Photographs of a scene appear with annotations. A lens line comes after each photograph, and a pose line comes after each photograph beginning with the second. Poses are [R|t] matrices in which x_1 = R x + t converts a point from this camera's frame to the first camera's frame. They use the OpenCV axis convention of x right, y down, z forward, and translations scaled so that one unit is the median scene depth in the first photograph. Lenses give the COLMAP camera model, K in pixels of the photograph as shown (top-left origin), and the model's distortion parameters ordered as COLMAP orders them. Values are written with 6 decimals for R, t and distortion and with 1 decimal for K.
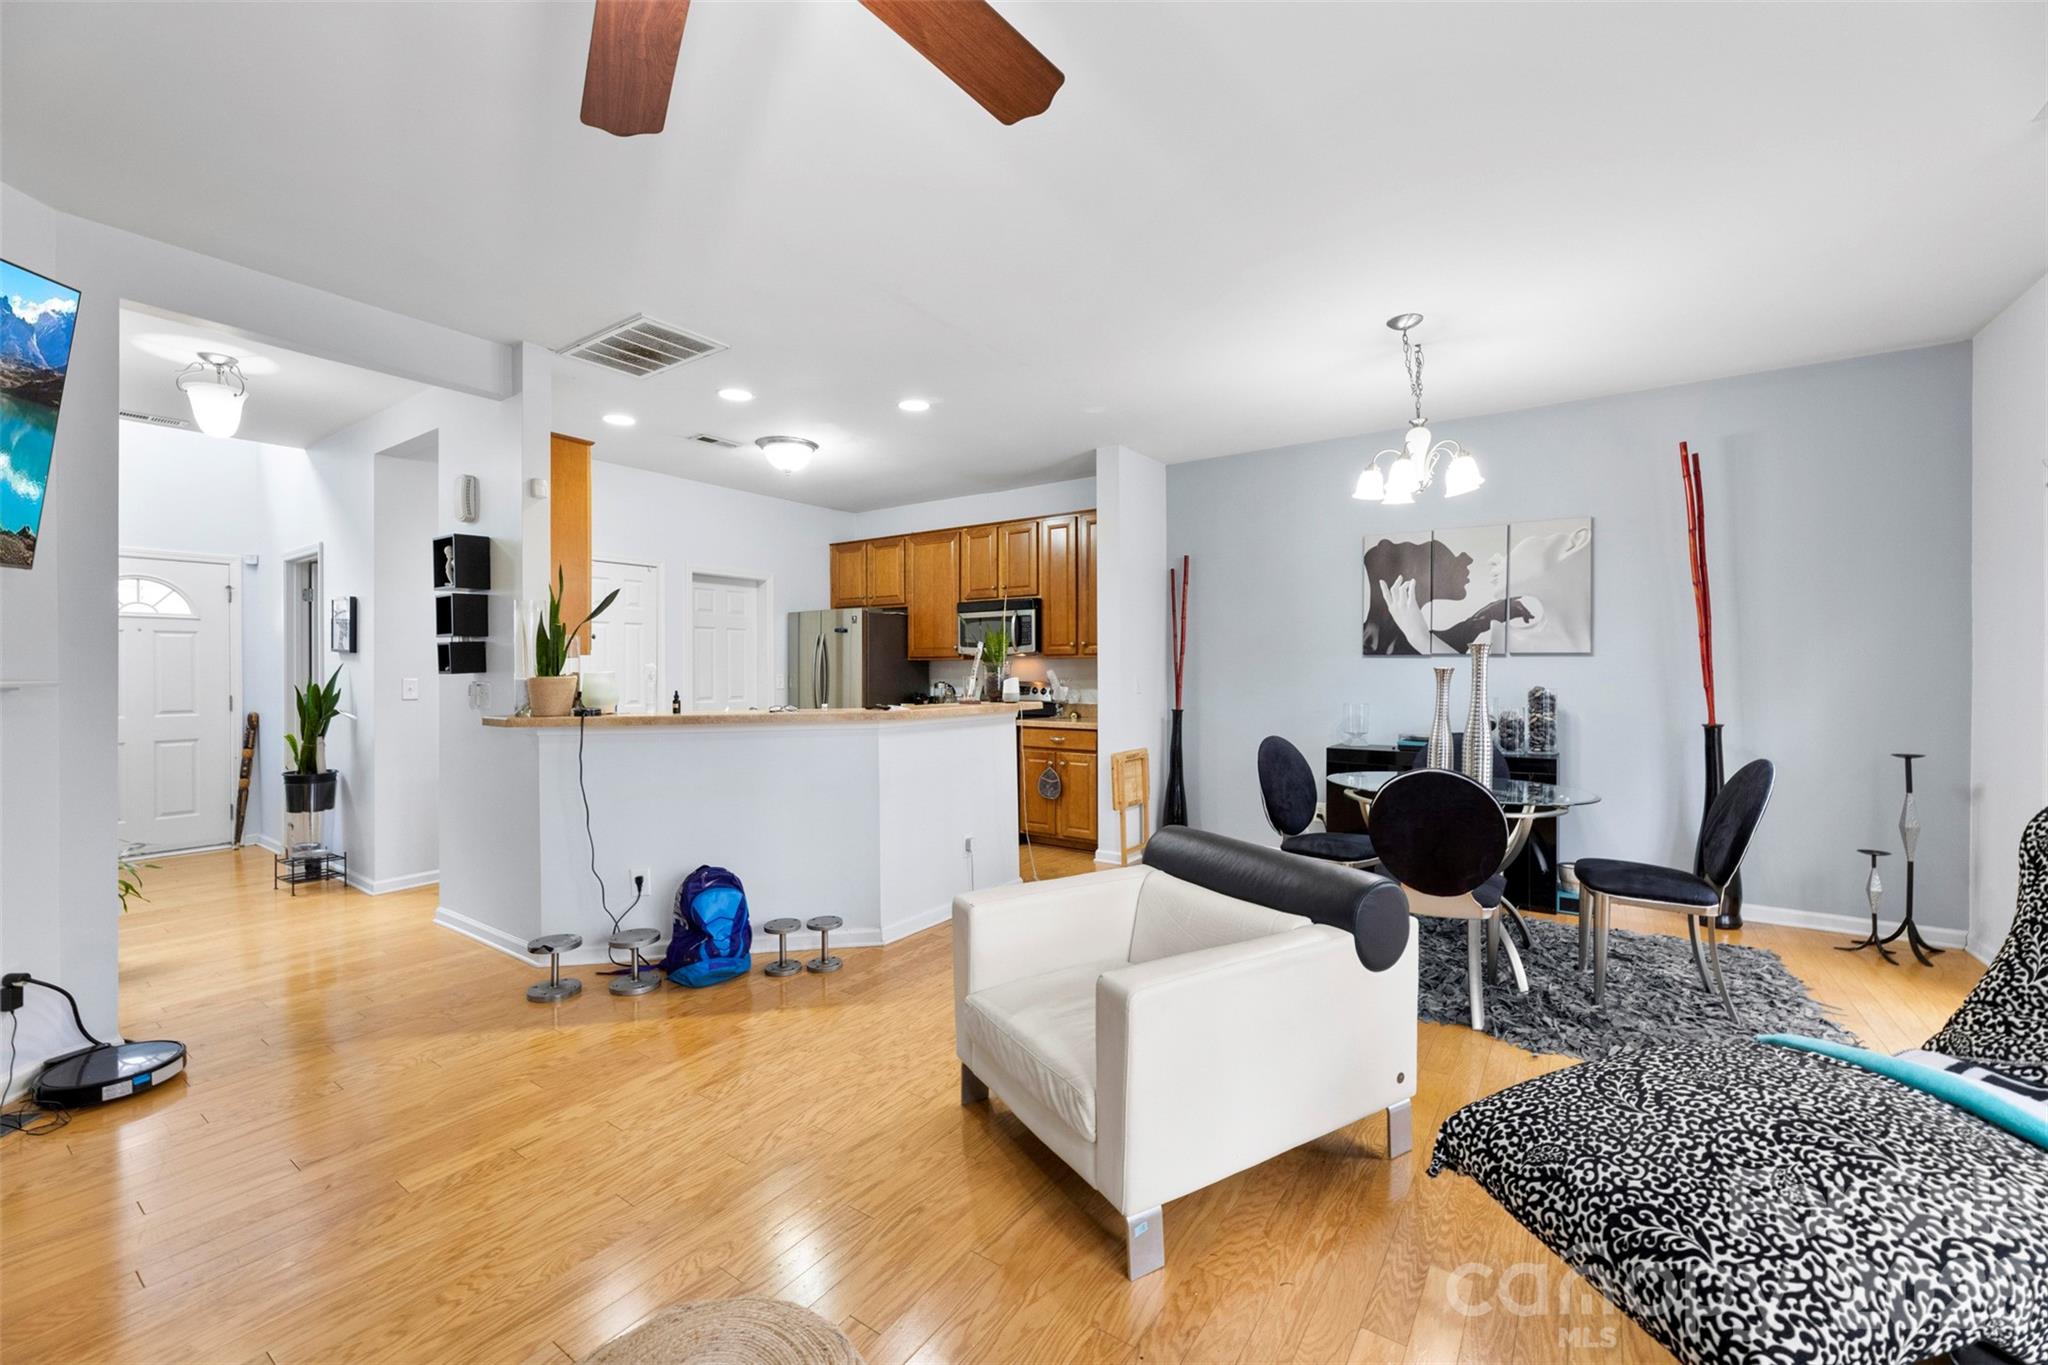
lens RADIAL K [[819.0, 0, 1024.5], [0, 819.0, 674.4], [0, 0, 1]] dist [0.001494, 0.000148]
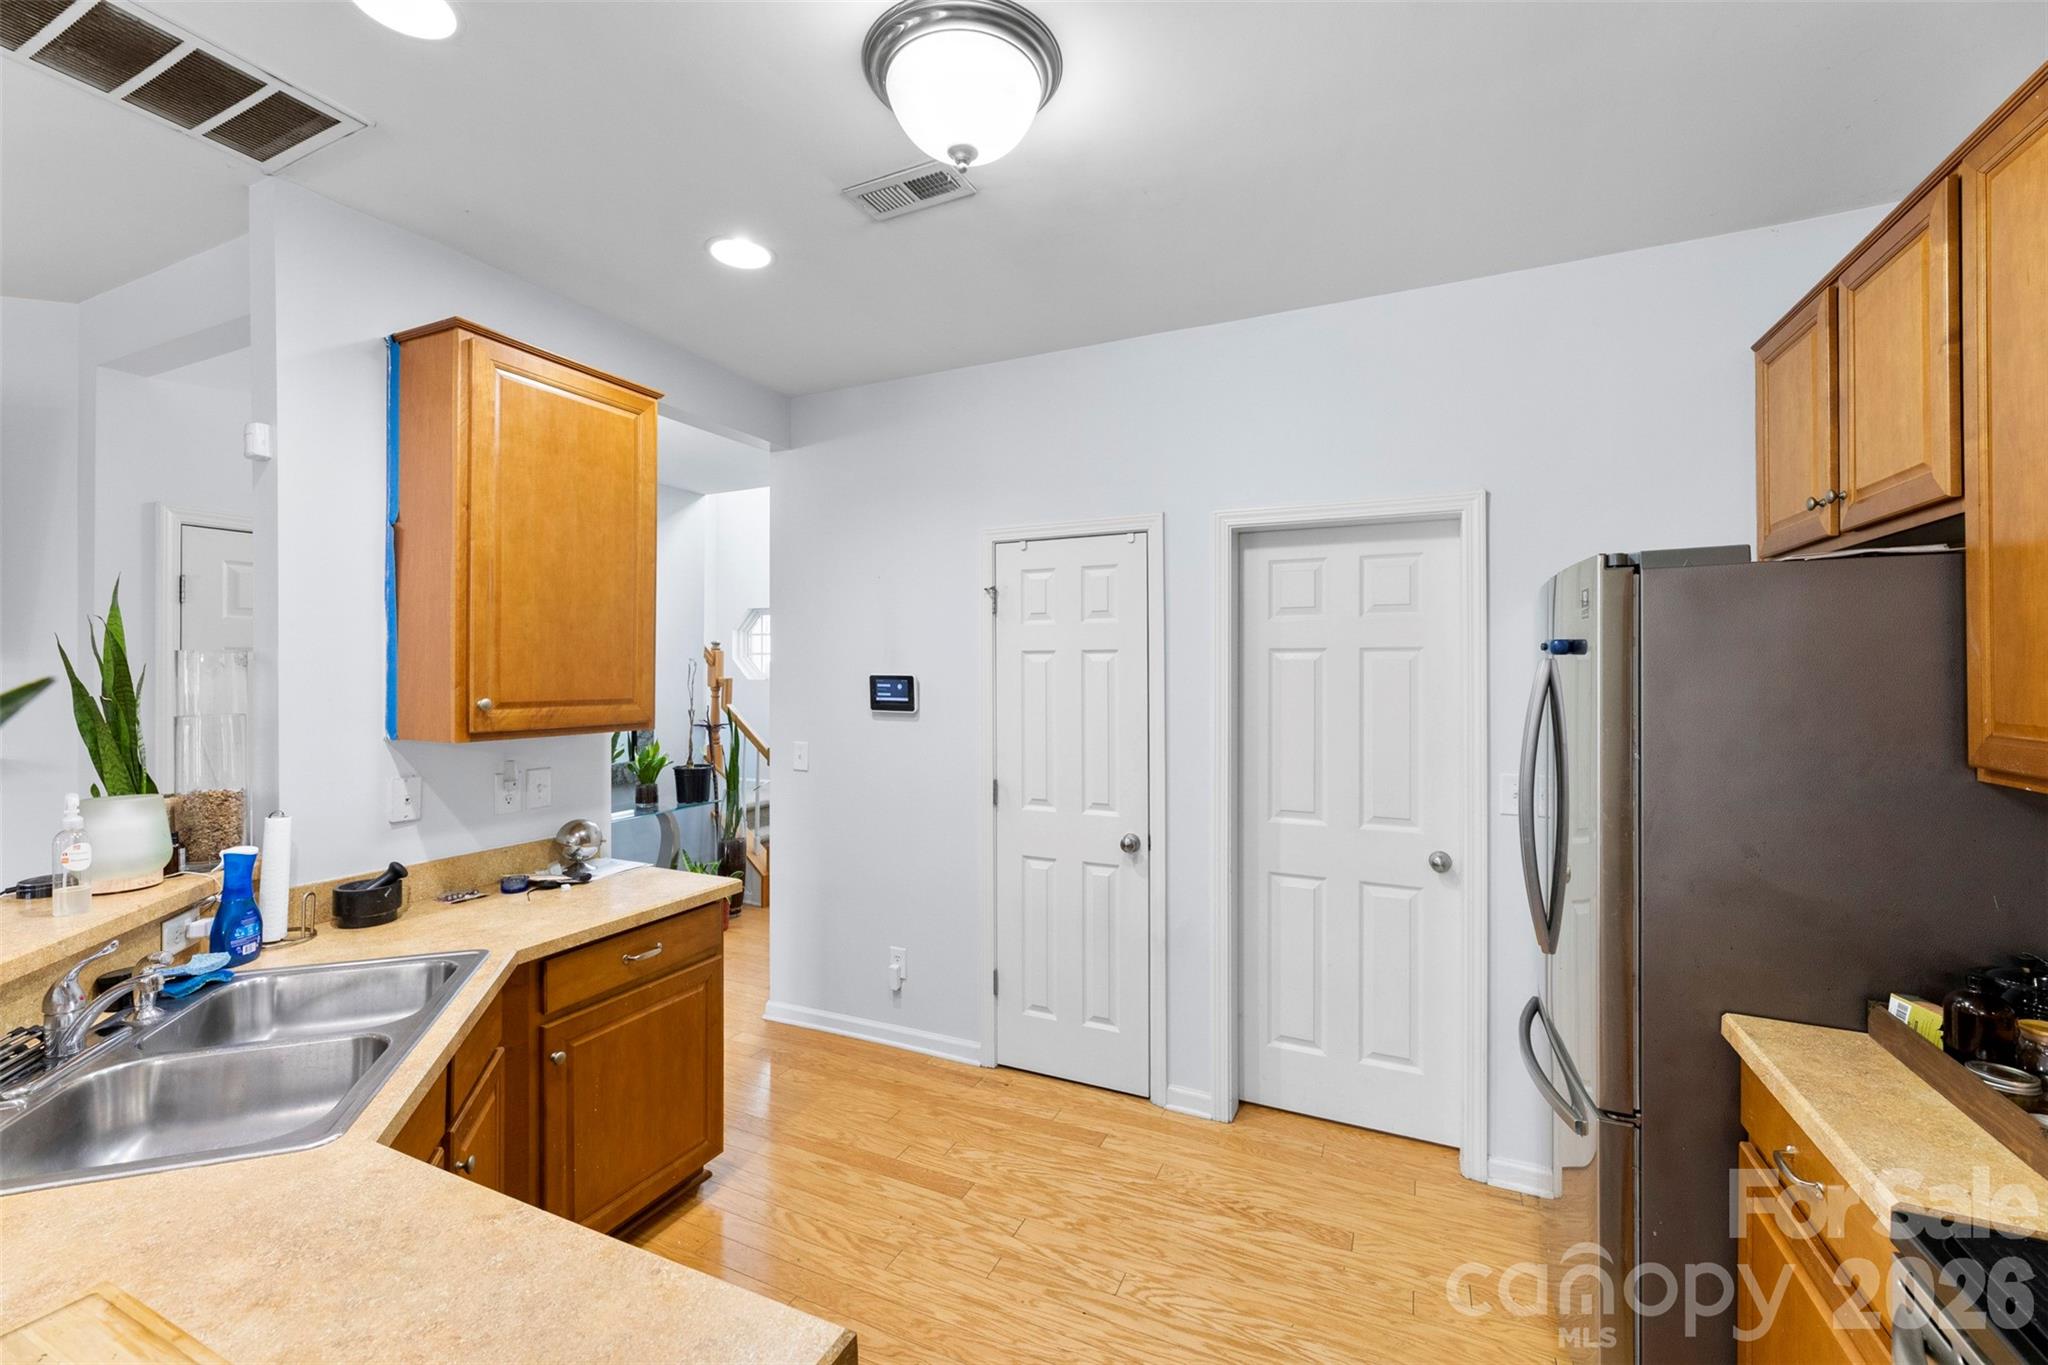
lens RADIAL K [[819.0, 0, 1024.5], [0, 819.0, 674.4], [0, 0, 1]] dist [0.001494, 0.000148]
pose [[0.156567, -0.000225, -0.987667, 0.009273], [-0.005555, 0.999984, -0.001109, -0.042889], [0.987652, 0.005660, 0.156563, 0.756274]]
